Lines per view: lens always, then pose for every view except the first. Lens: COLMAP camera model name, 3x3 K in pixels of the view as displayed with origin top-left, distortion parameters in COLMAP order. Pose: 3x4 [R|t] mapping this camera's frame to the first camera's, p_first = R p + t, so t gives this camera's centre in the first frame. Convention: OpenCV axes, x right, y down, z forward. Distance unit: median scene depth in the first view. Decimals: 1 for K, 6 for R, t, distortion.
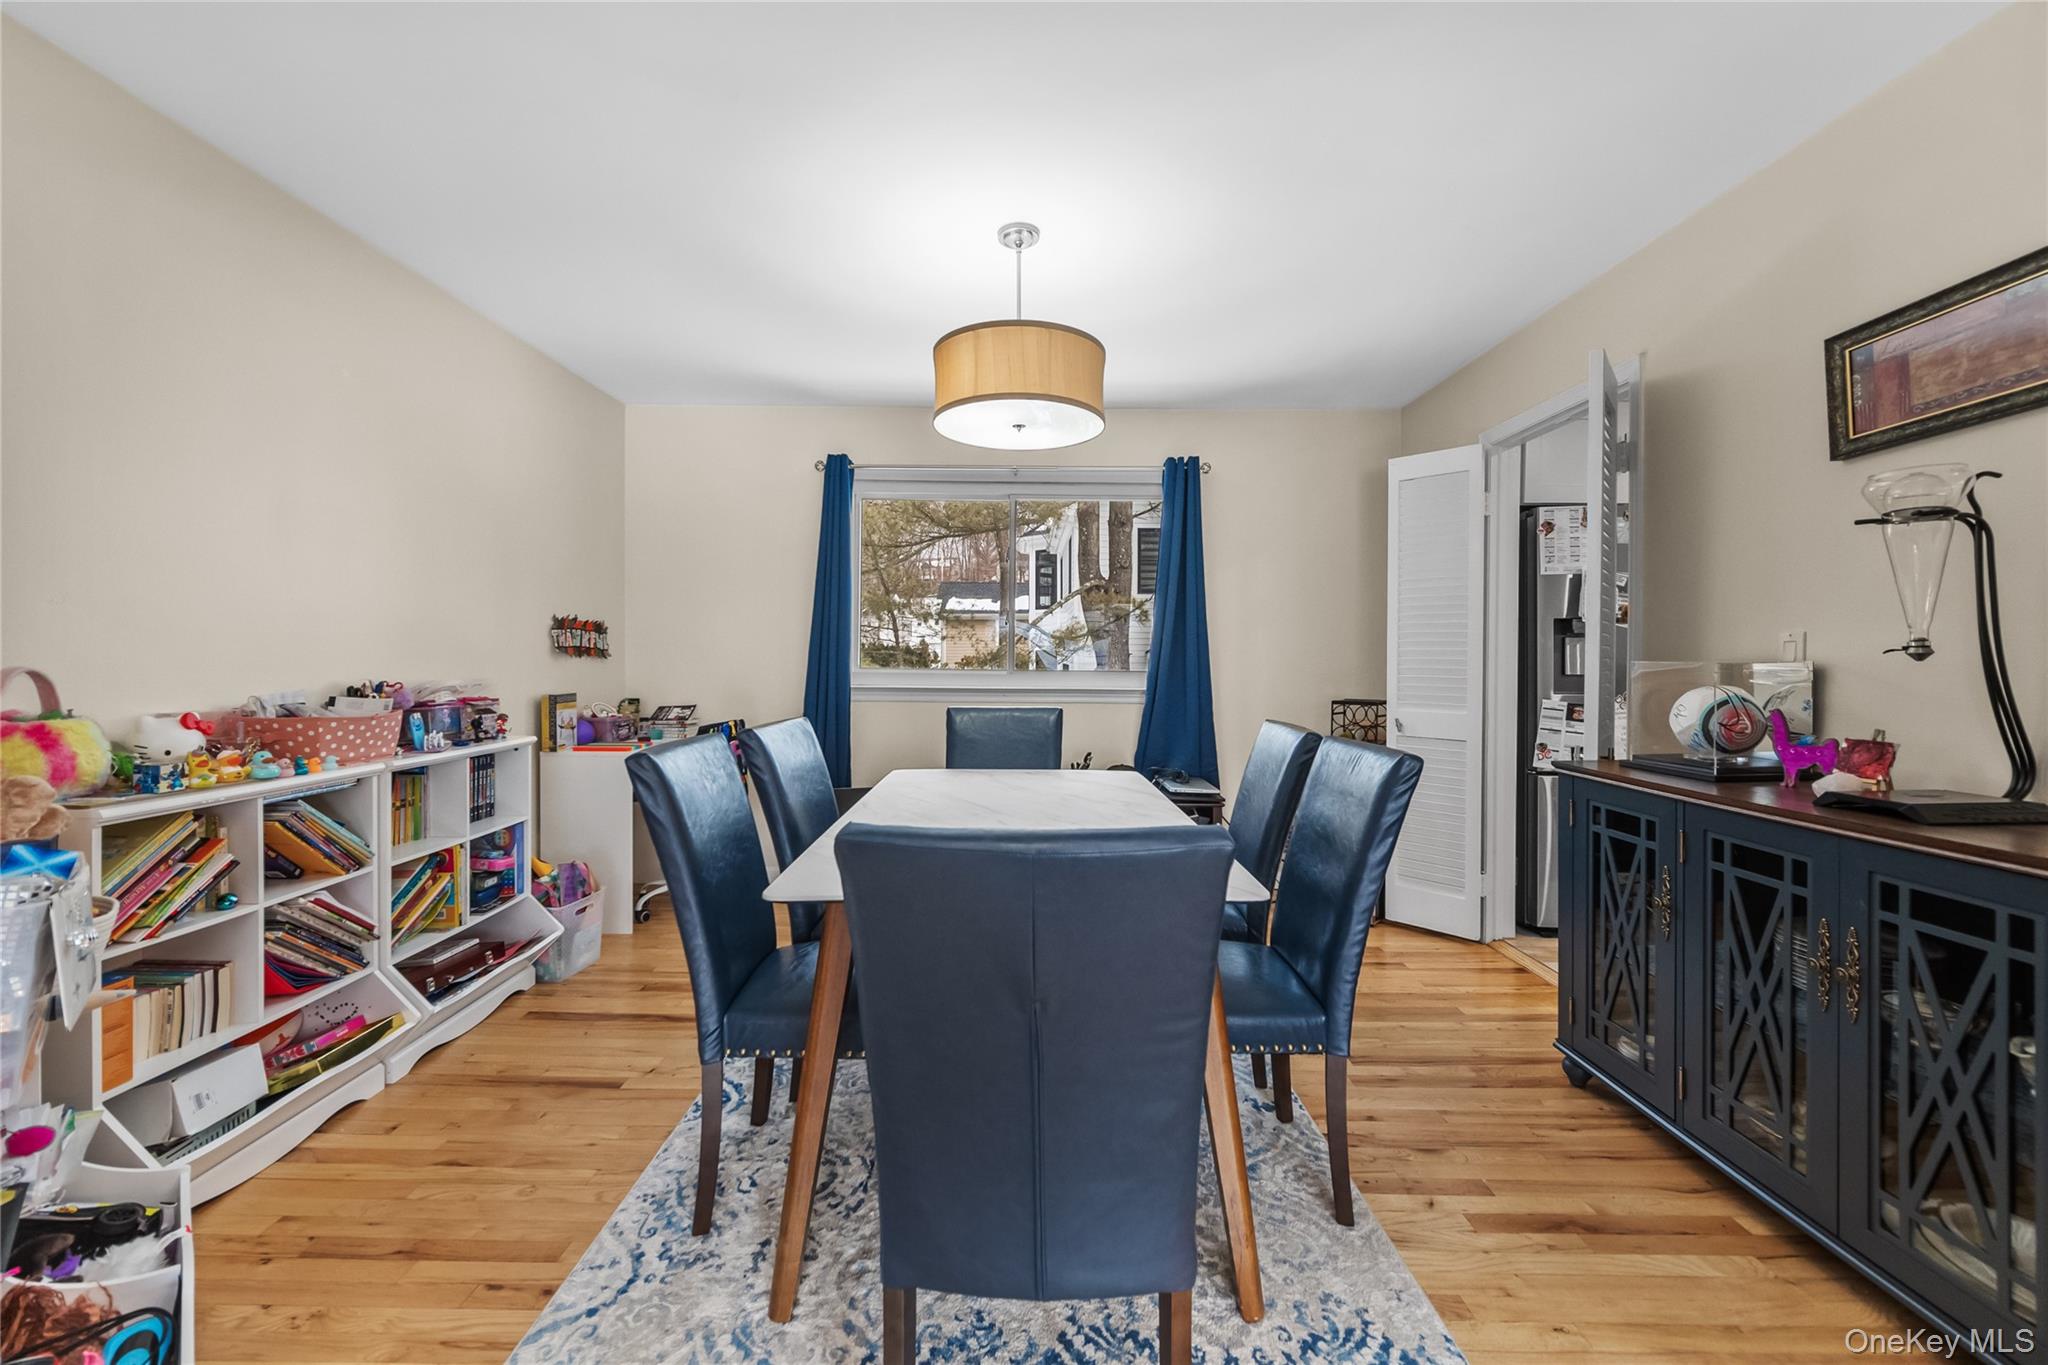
lens RADIAL K [[825.6, 0, 1023.5], [0, 825.6, 656.0], [0, 0, 1]] dist [-0.001540, -0.000065]
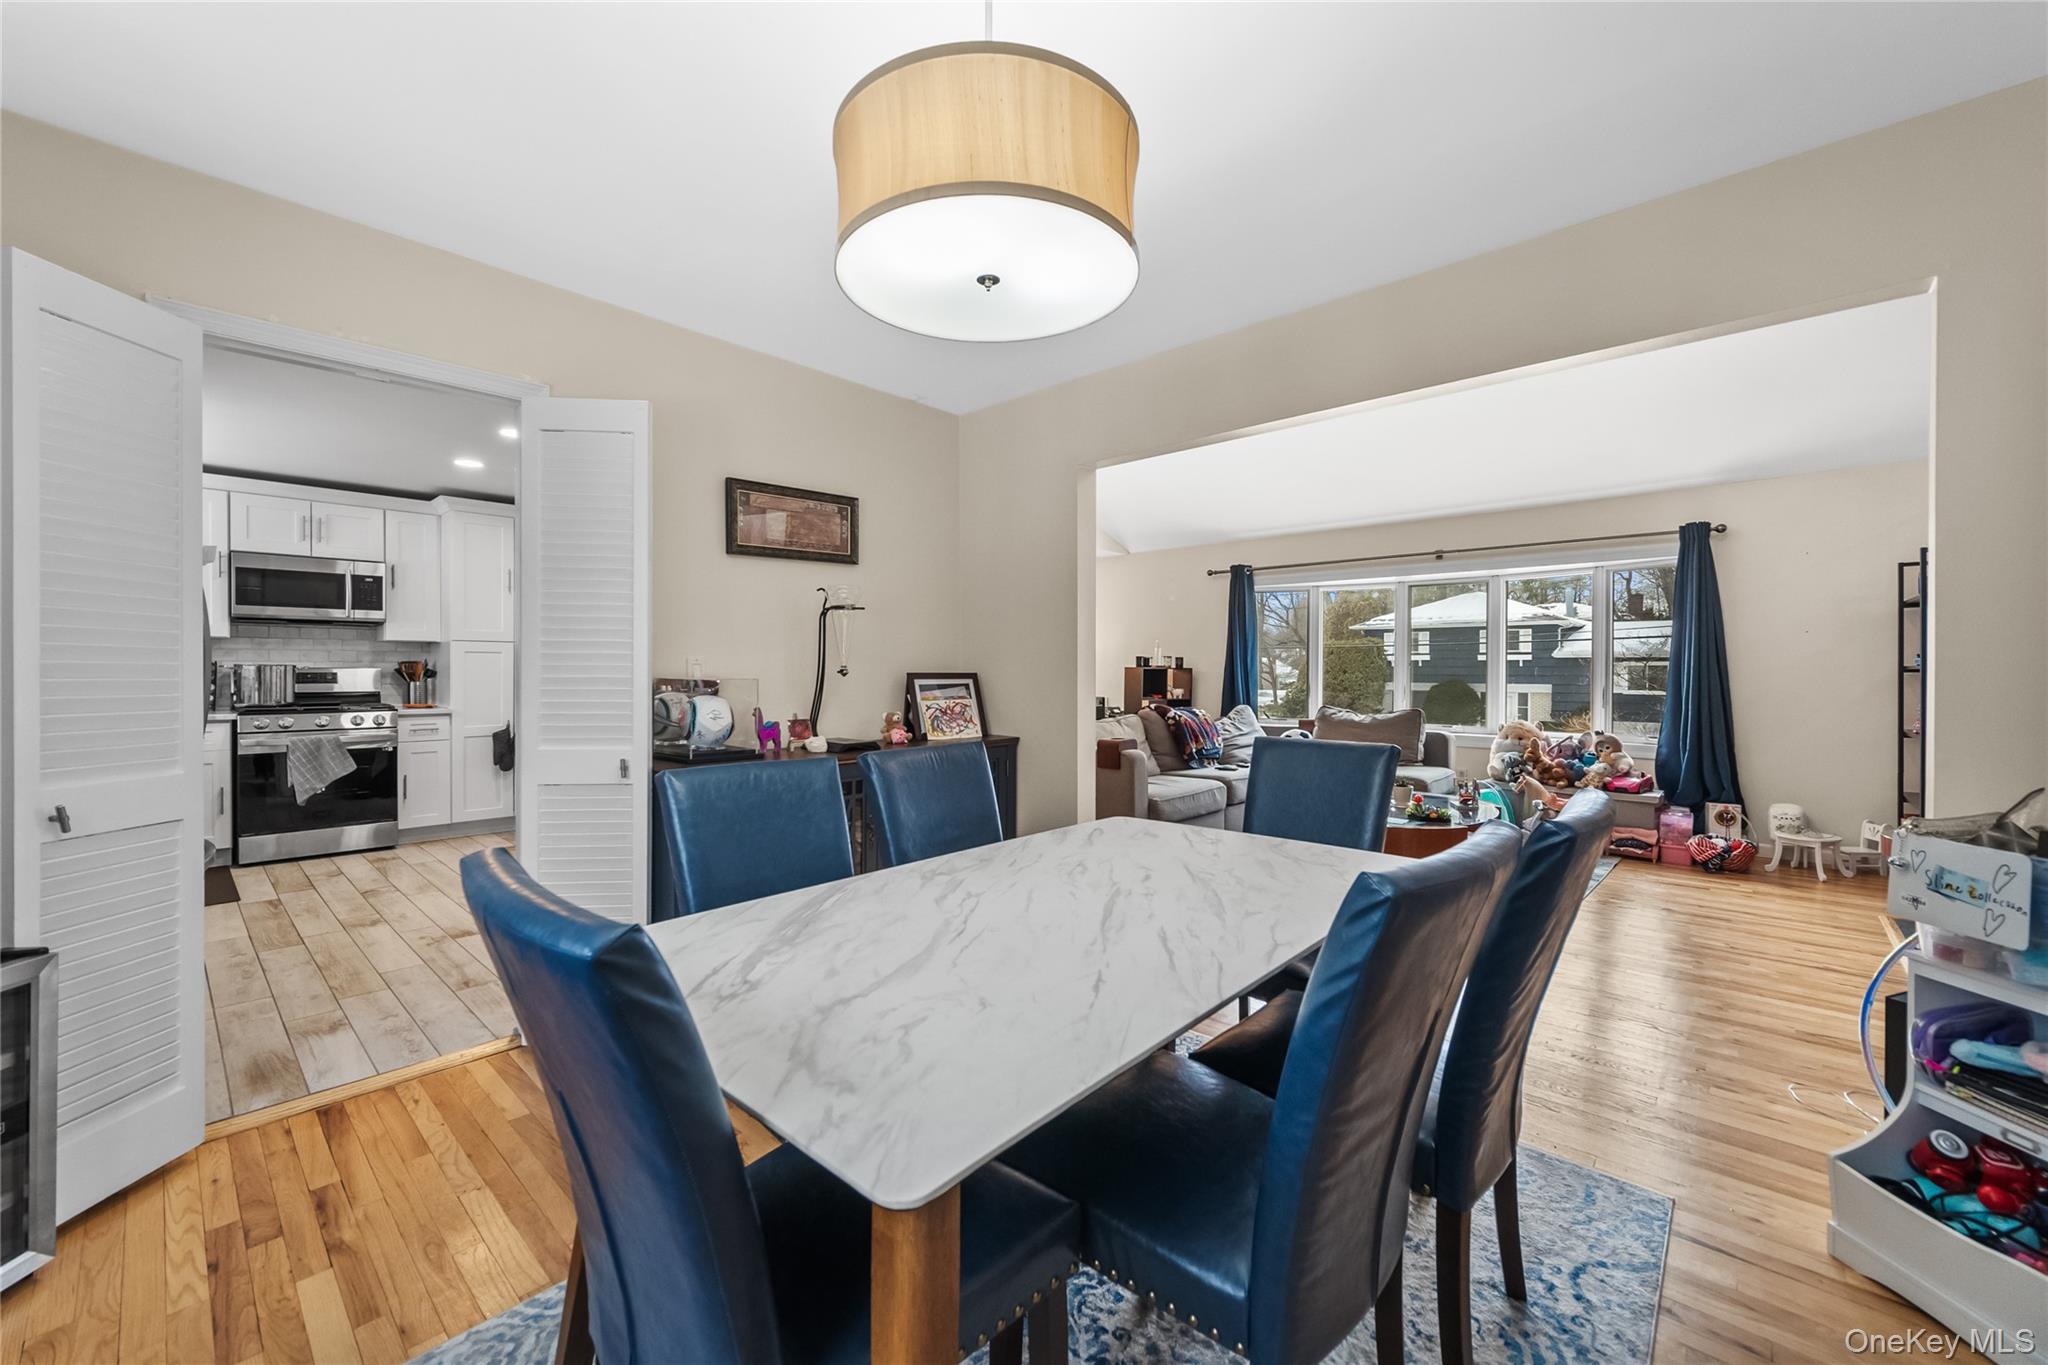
lens RADIAL K [[811.8, 0, 1020.1], [0, 811.8, 675.6], [0, 0, 1]] dist [-0.008184, 0.000885]
pose [[-0.731355, -0.007294, 0.681958, -0.404354], [-0.003738, 0.999971, 0.006686, -0.009584], [-0.681987, 0.002341, -0.731361, 1.388365]]
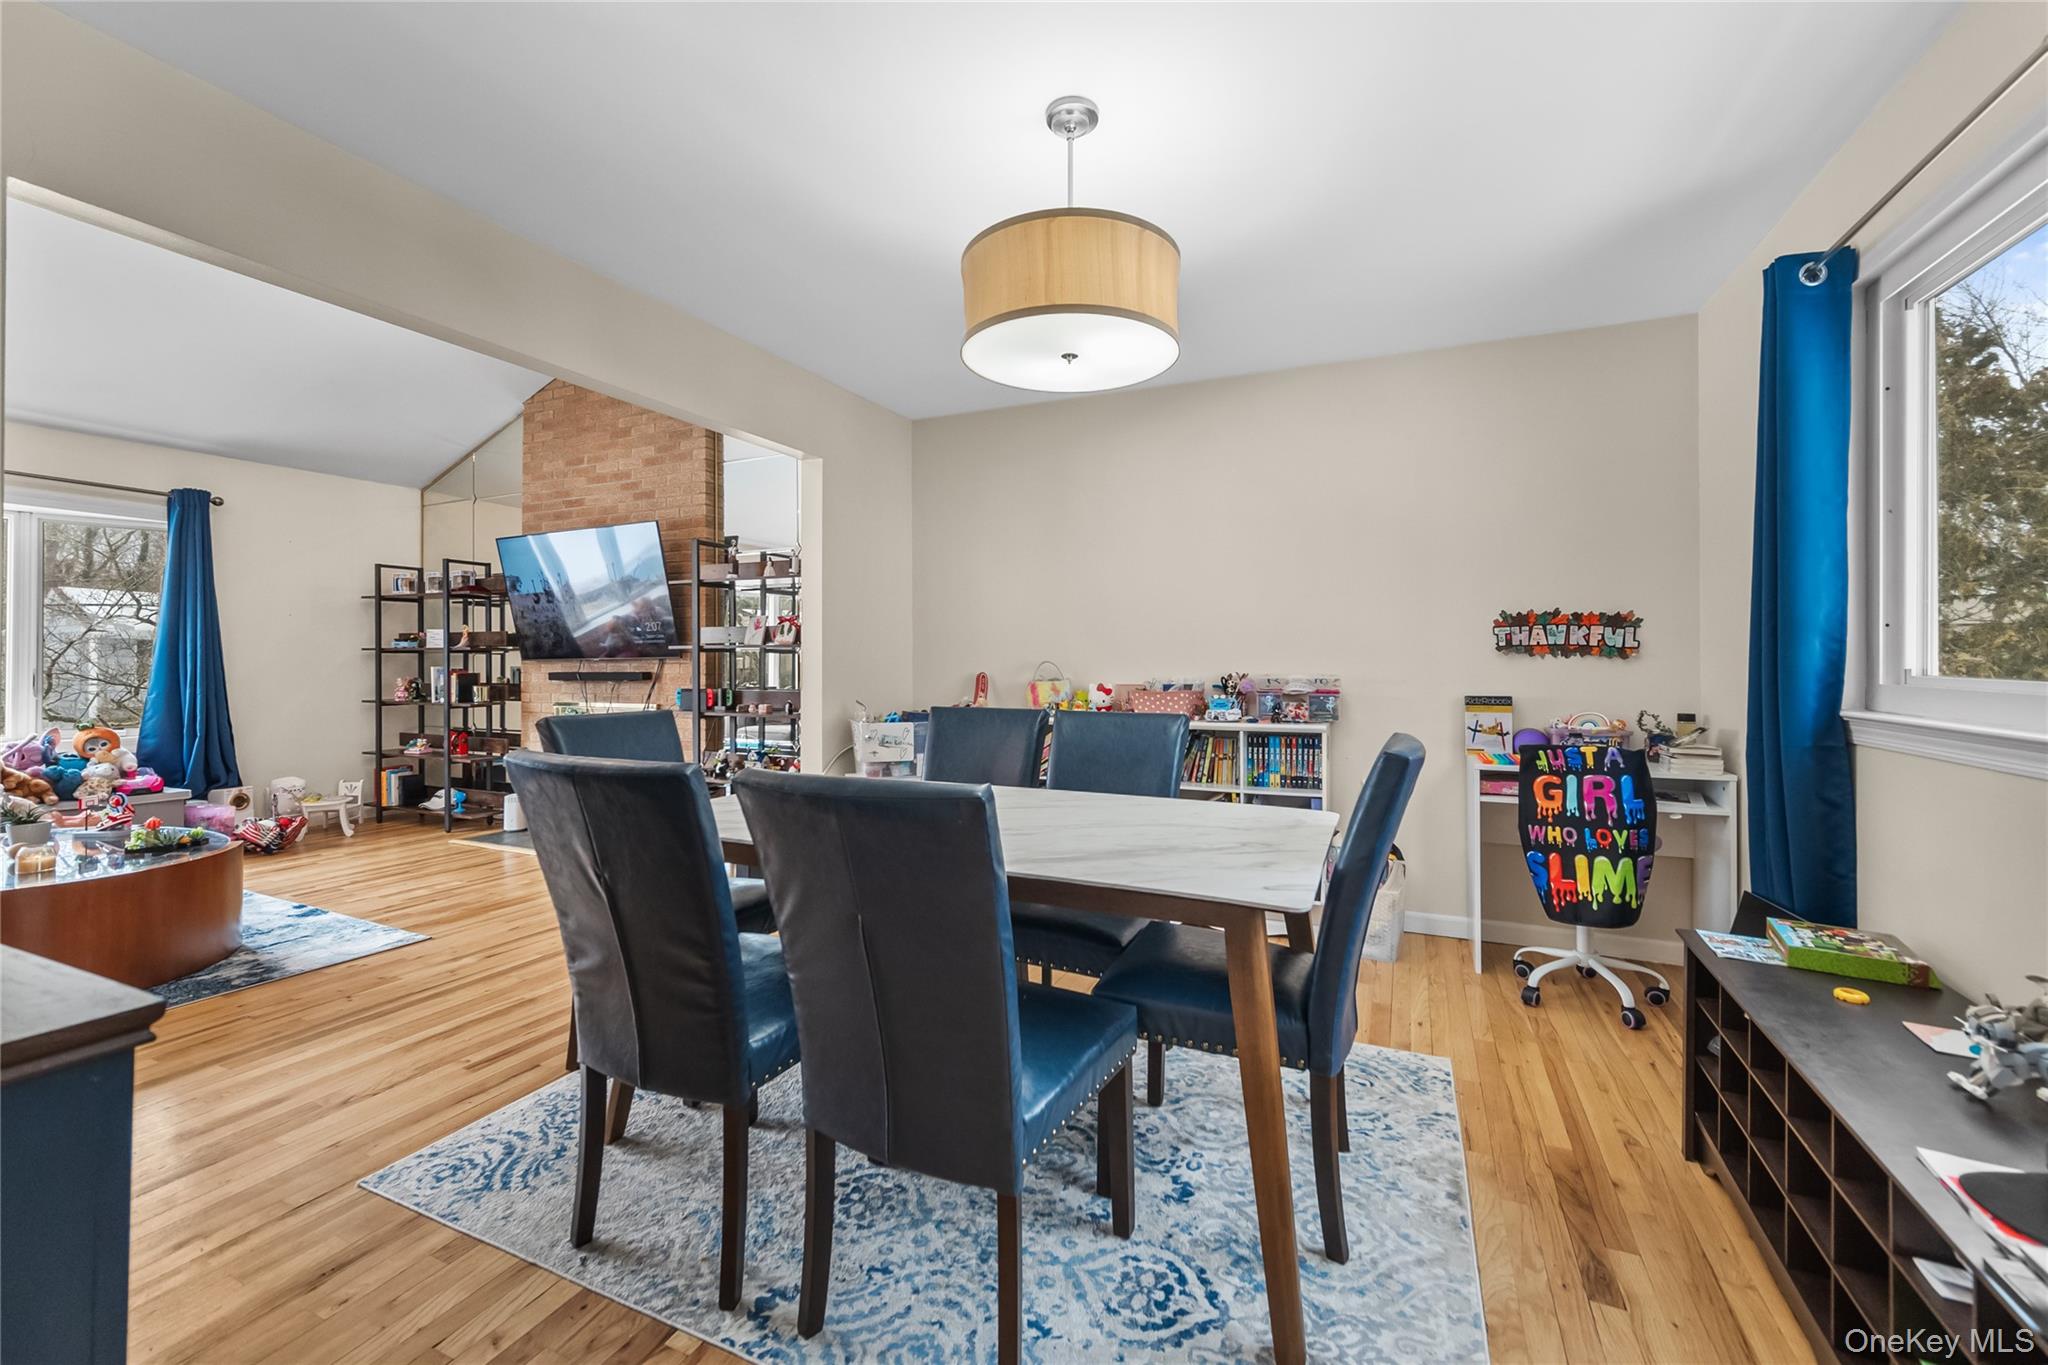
lens RADIAL K [[825.6, 0, 1023.5], [0, 825.6, 656.0], [0, 0, 1]] dist [-0.001540, -0.000065]
pose [[-0.419494, -0.010571, -0.907697, 0.717159], [-0.002083, 0.999941, -0.010683, 0.016730], [0.907756, -0.002590, -0.419491, 1.278312]]
